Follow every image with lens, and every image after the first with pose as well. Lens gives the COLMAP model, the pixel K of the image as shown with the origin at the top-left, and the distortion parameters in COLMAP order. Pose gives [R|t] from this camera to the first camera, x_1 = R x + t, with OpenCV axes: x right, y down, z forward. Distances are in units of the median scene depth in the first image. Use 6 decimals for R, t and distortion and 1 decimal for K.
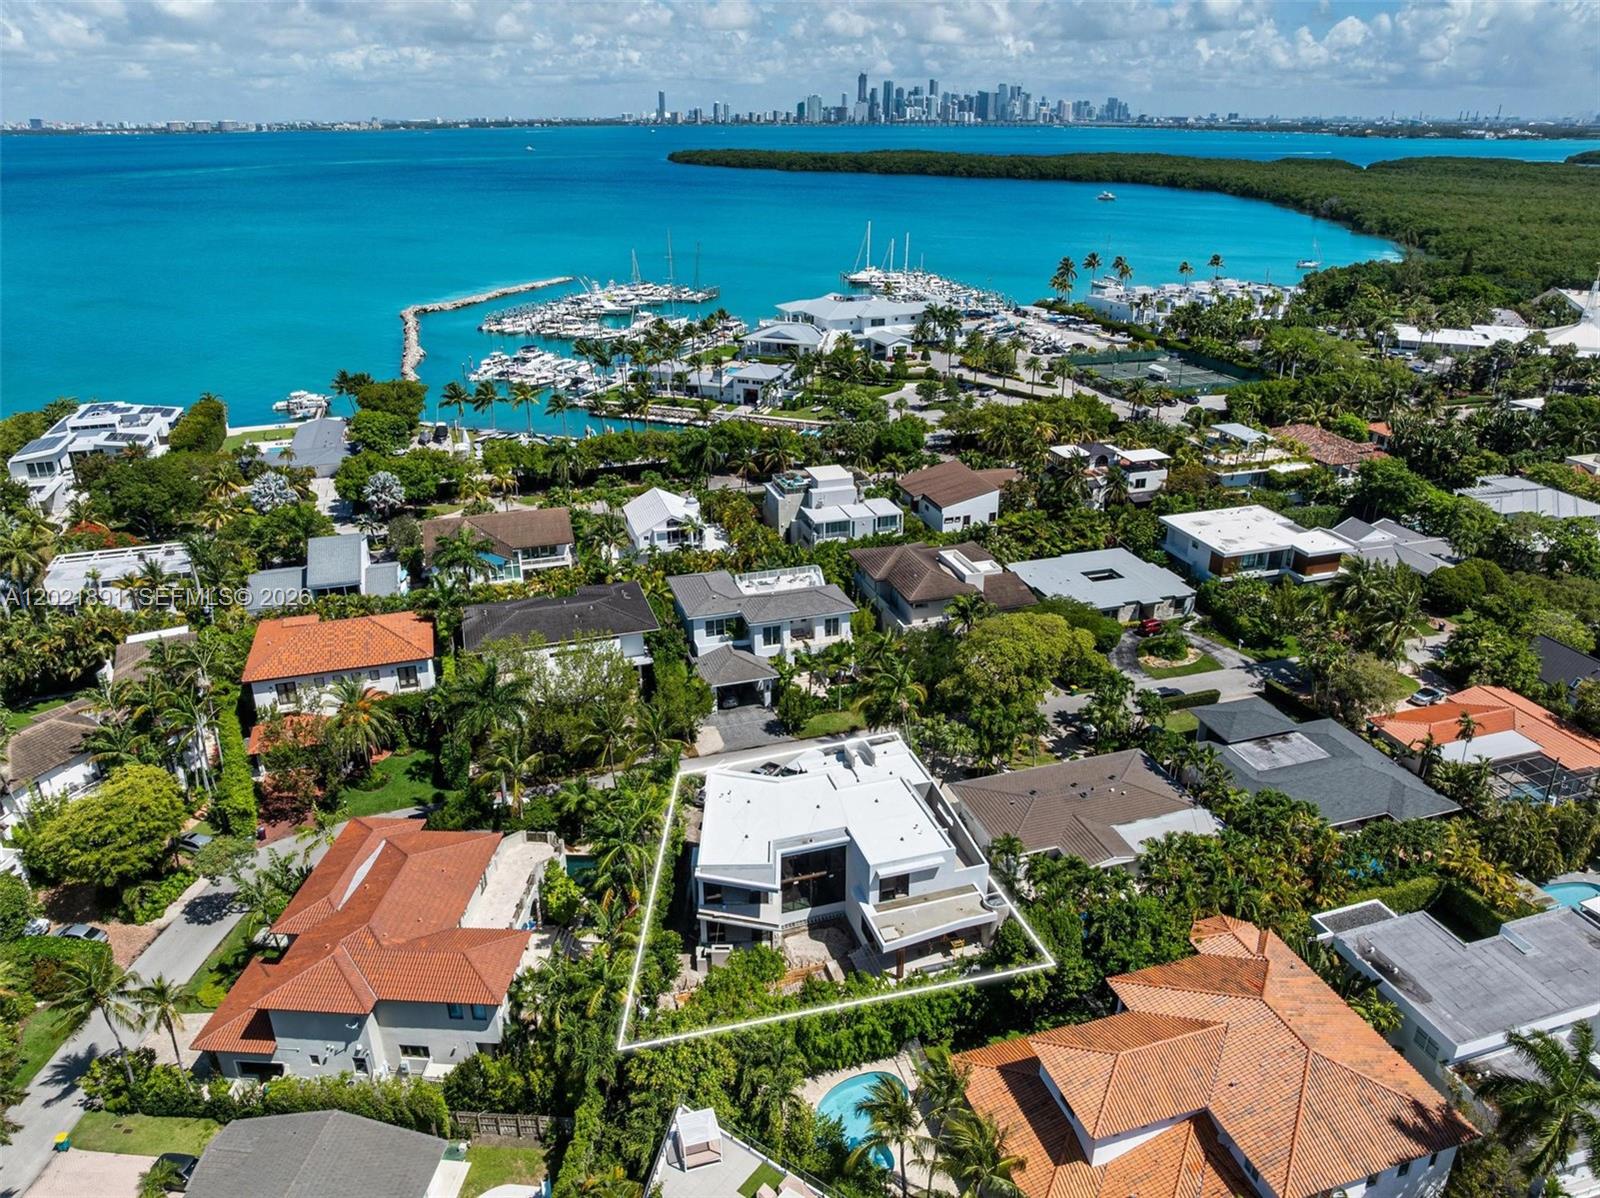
lens RADIAL K [[1119.3, 0, 800.0], [0, 1119.3, 599.0], [0, 0, 1]] dist [-0.039710, 0.002302]
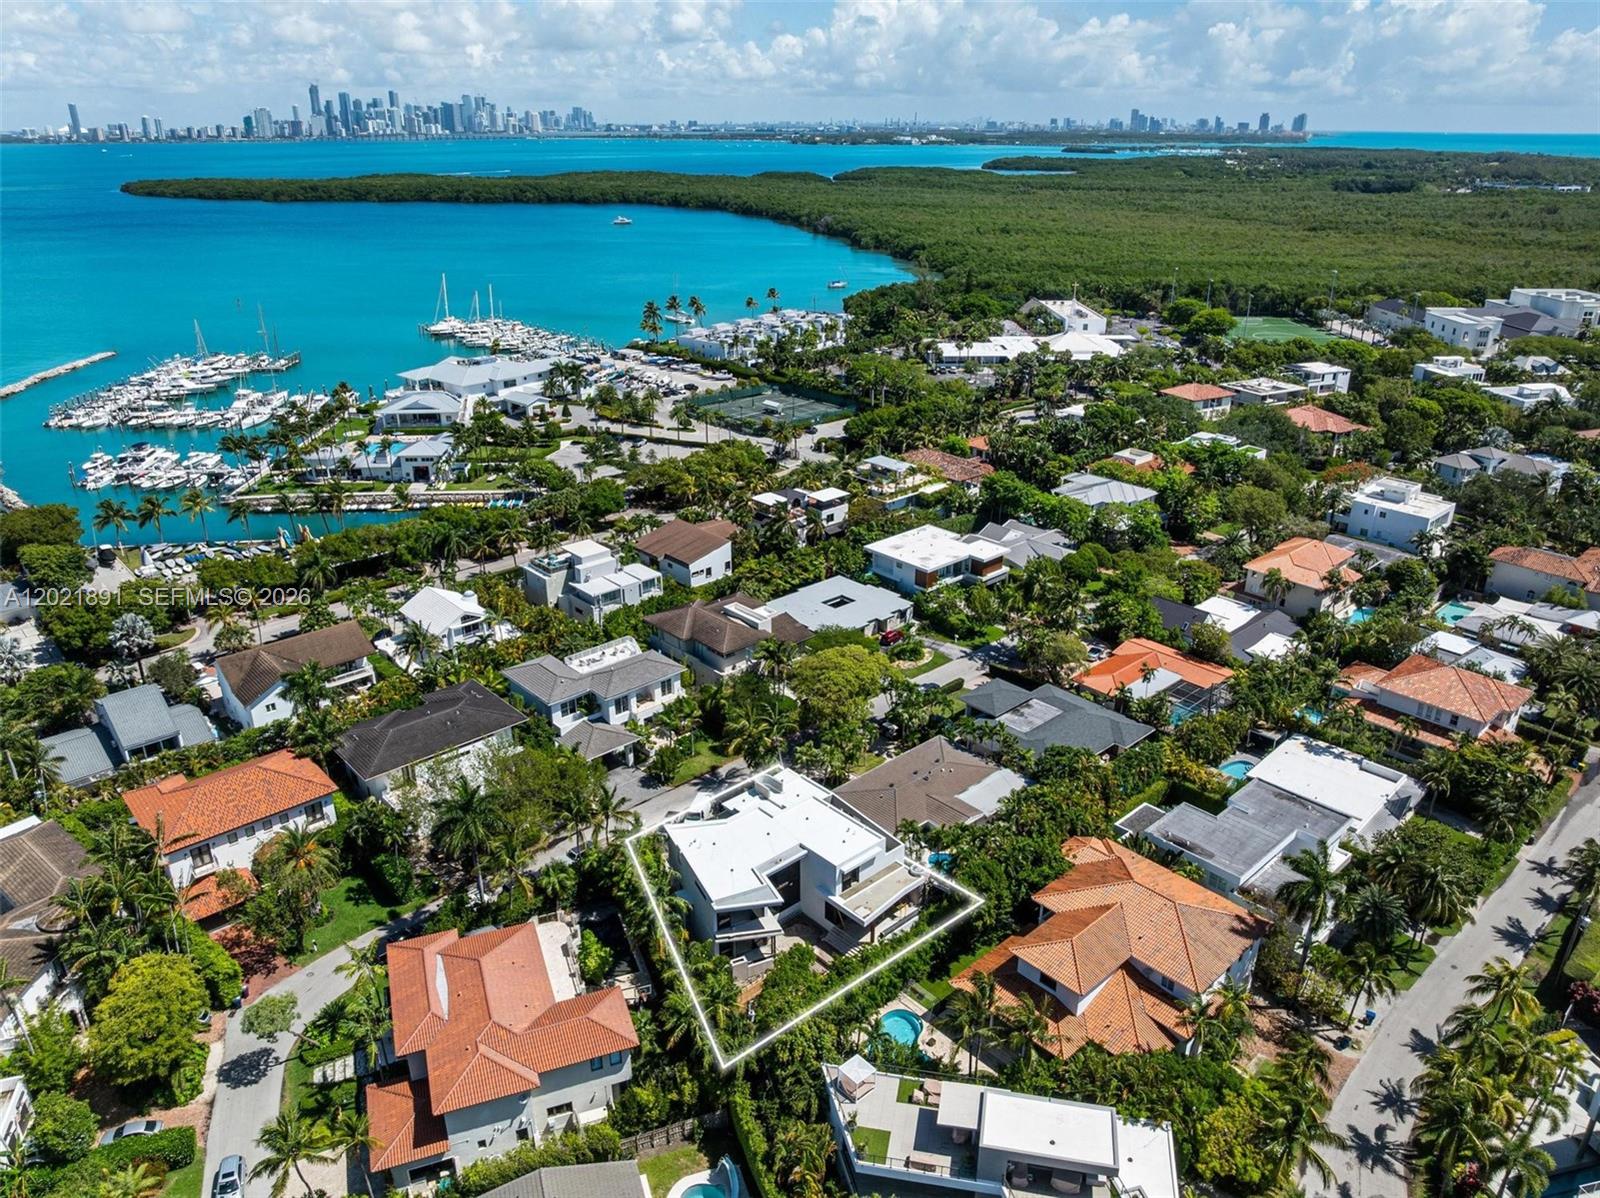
lens RADIAL K [[1119.3, 0, 800.0], [0, 1119.3, 599.0], [0, 0, 1]] dist [-0.039710, 0.002302]
pose [[0.907473, -0.162243, 0.387519, -0.209146], [0.165275, 0.985912, 0.025741, -0.054065], [-0.386236, 0.040688, 0.921502, -0.099854]]
